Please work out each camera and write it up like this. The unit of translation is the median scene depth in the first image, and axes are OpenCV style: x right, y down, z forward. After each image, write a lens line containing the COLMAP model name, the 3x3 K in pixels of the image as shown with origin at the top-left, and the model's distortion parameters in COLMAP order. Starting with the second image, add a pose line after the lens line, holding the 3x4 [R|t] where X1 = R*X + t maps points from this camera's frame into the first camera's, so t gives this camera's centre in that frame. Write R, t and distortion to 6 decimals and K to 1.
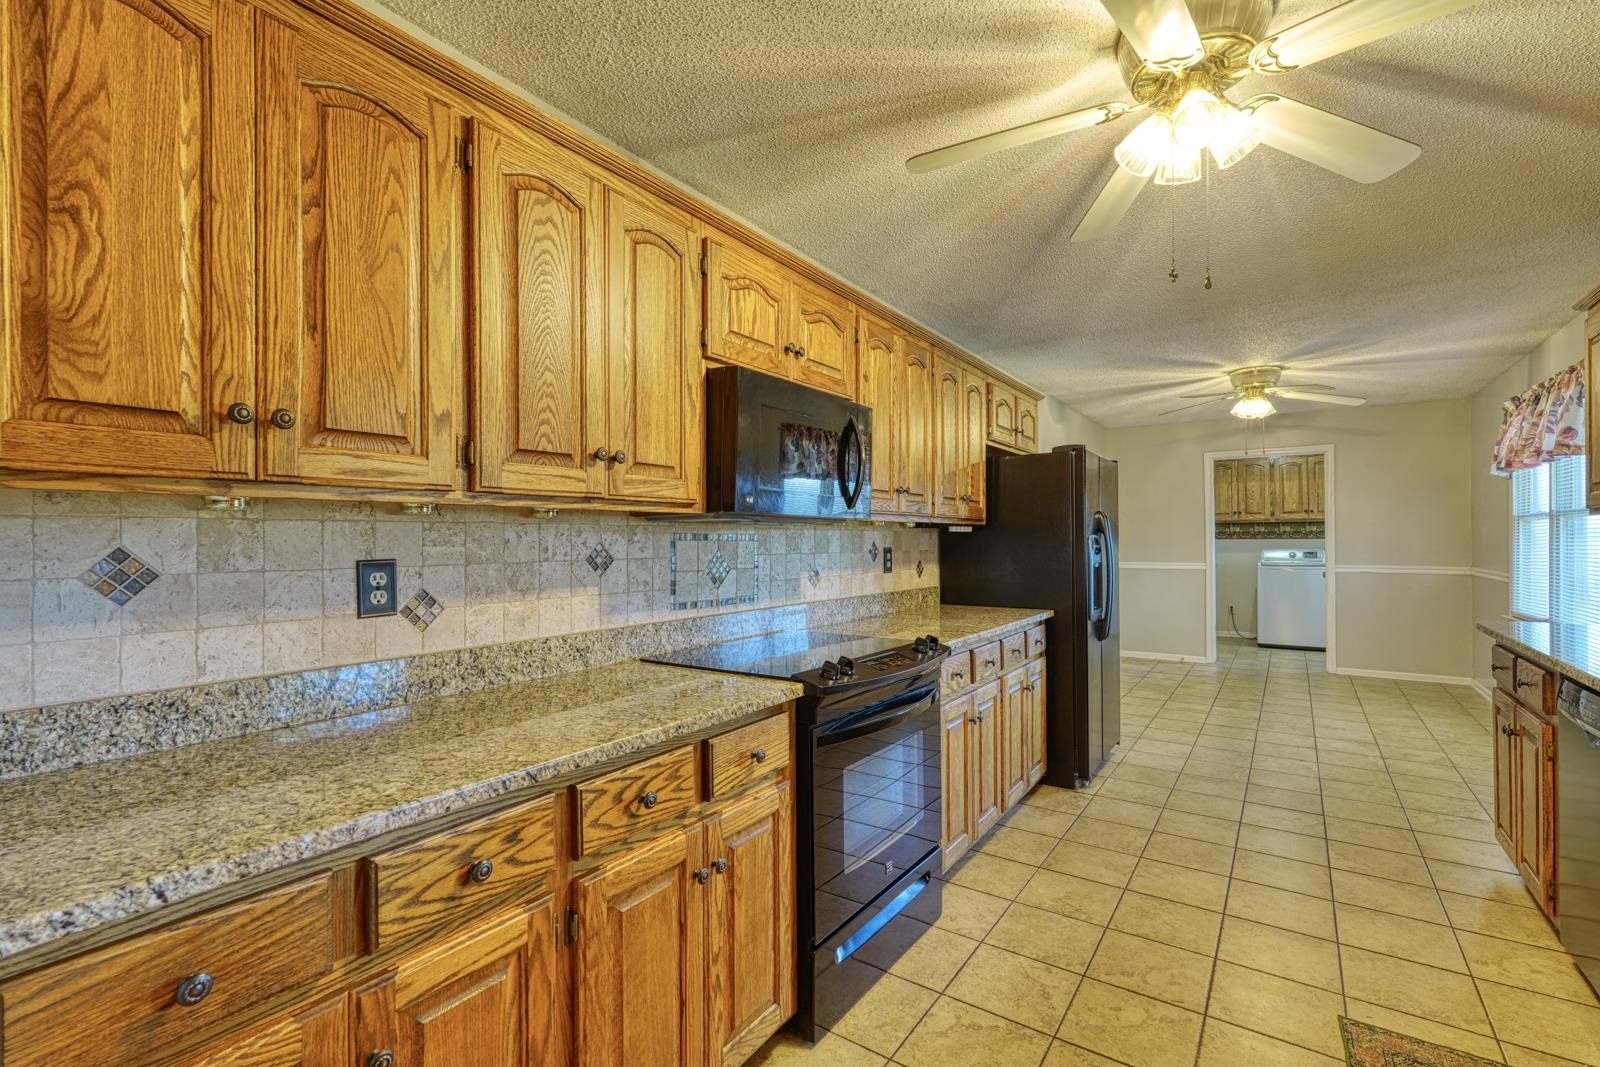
lens RADIAL K [[707.6, 0, 806.6], [0, 707.6, 539.0], [0, 0, 1]] dist [0.001625, 0.000281]
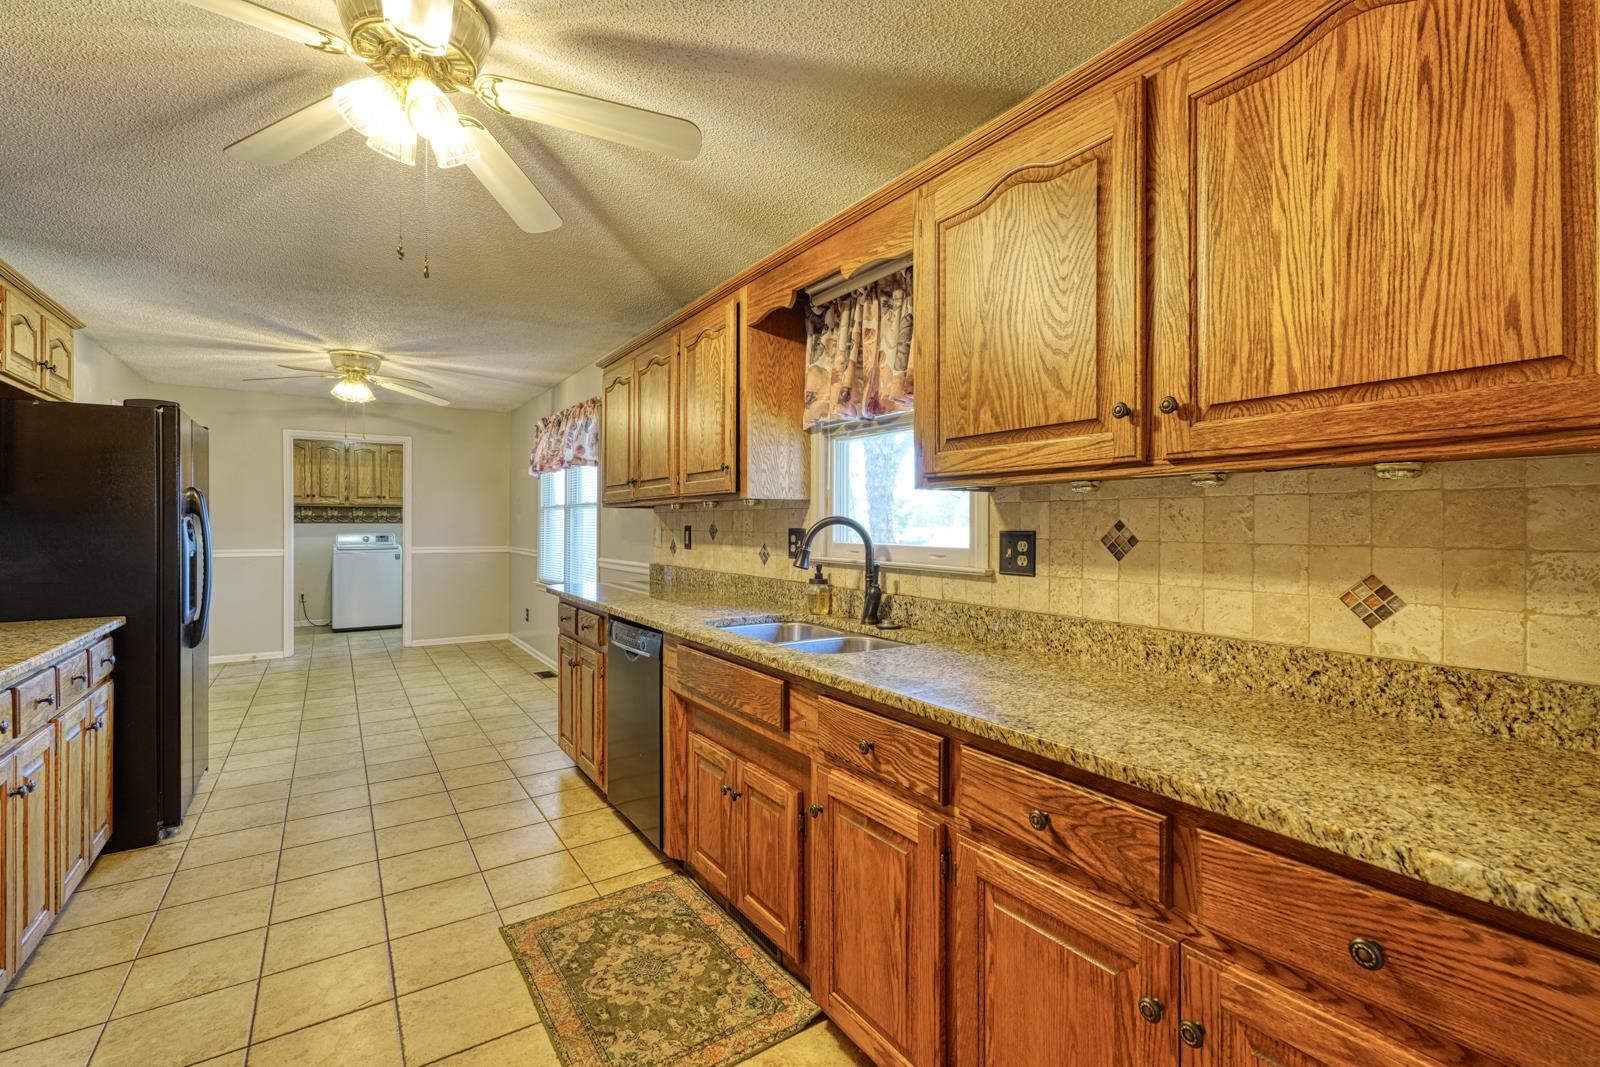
lens RADIAL K [[707.6, 0, 808.7], [0, 707.6, 525.9], [0, 0, 1]] dist [0.001625, 0.000281]
pose [[0.370514, 0.001598, 0.928826, -0.070961], [-0.004548, 0.999990, 0.000094, 0.001139], [-0.928816, -0.004259, 0.370517, 0.041973]]
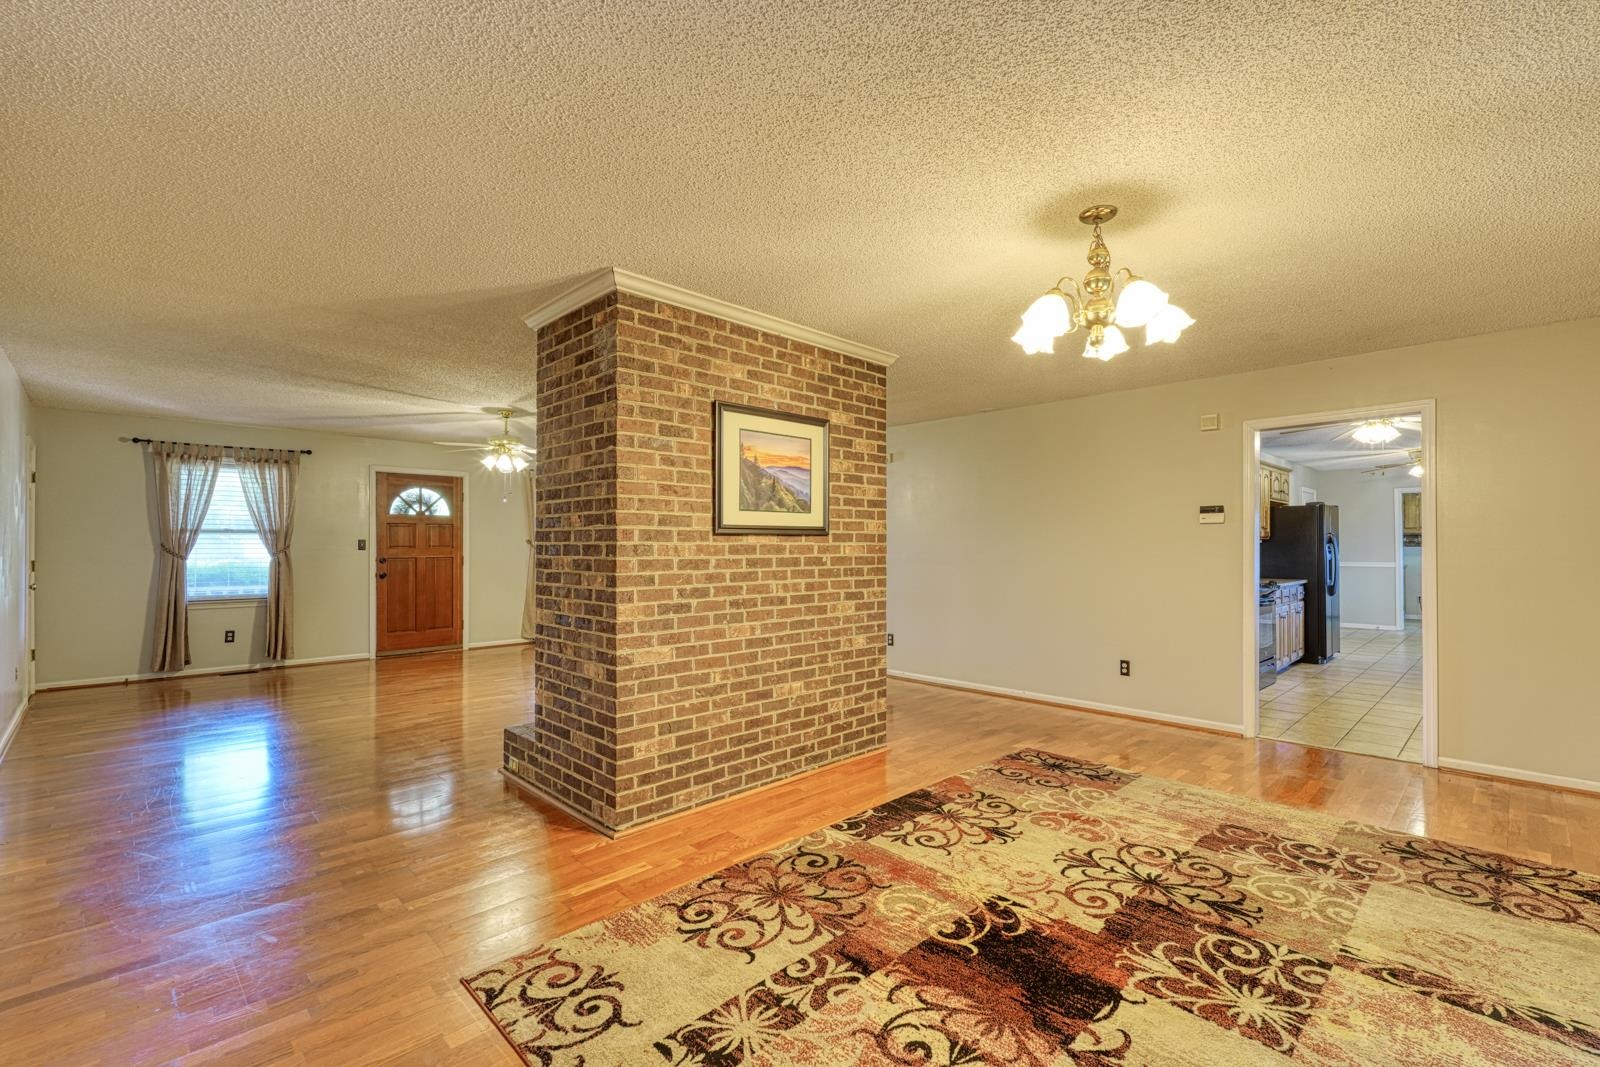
lens RADIAL K [[707.6, 0, 794.6], [0, 707.6, 535.3], [0, 0, 1]] dist [0.001625, 0.000281]
pose [[0.979532, -0.001096, -0.201284, -0.642375], [-0.001024, 0.999945, -0.010425, -0.008270], [0.201285, 0.010417, 0.979477, -1.227724]]
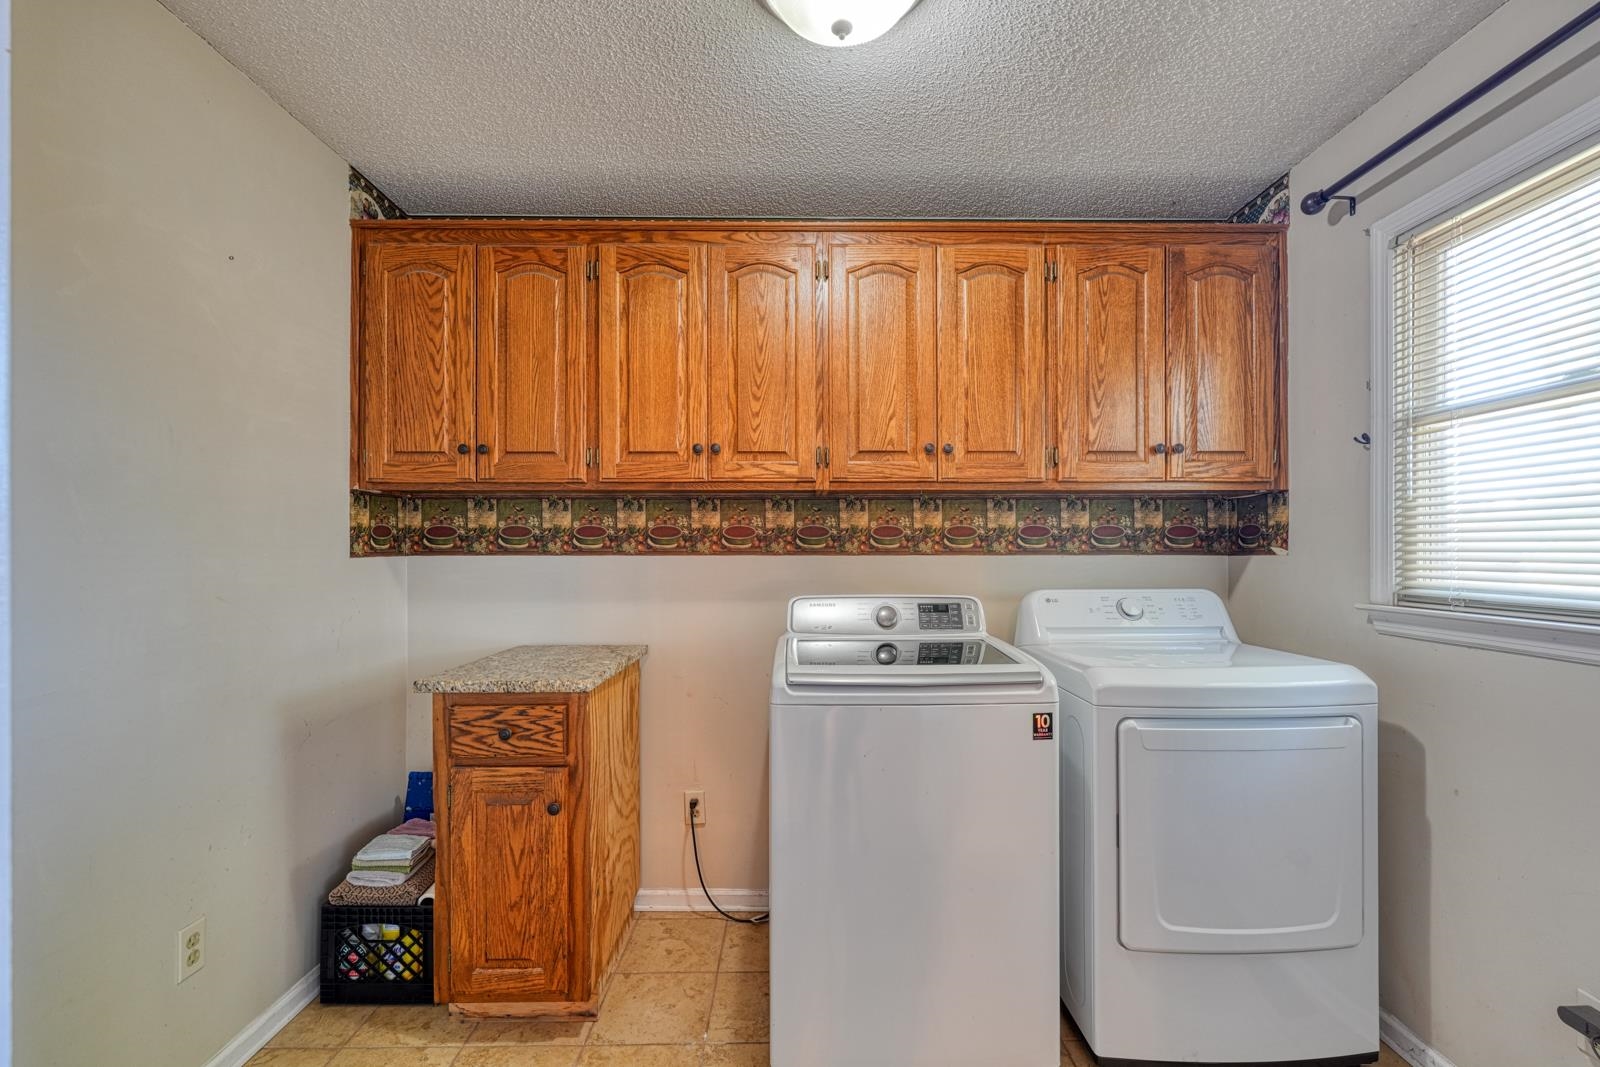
lens RADIAL K [[707.6, 0, 800.9], [0, 707.6, 543.9], [0, 0, 1]] dist [0.001625, 0.000281]
pose [[0.821597, 0.009189, 0.569995, 1.106636], [-0.002839, 0.999924, -0.012028, -0.001932], [-0.570062, 0.008264, 0.821560, 1.739568]]
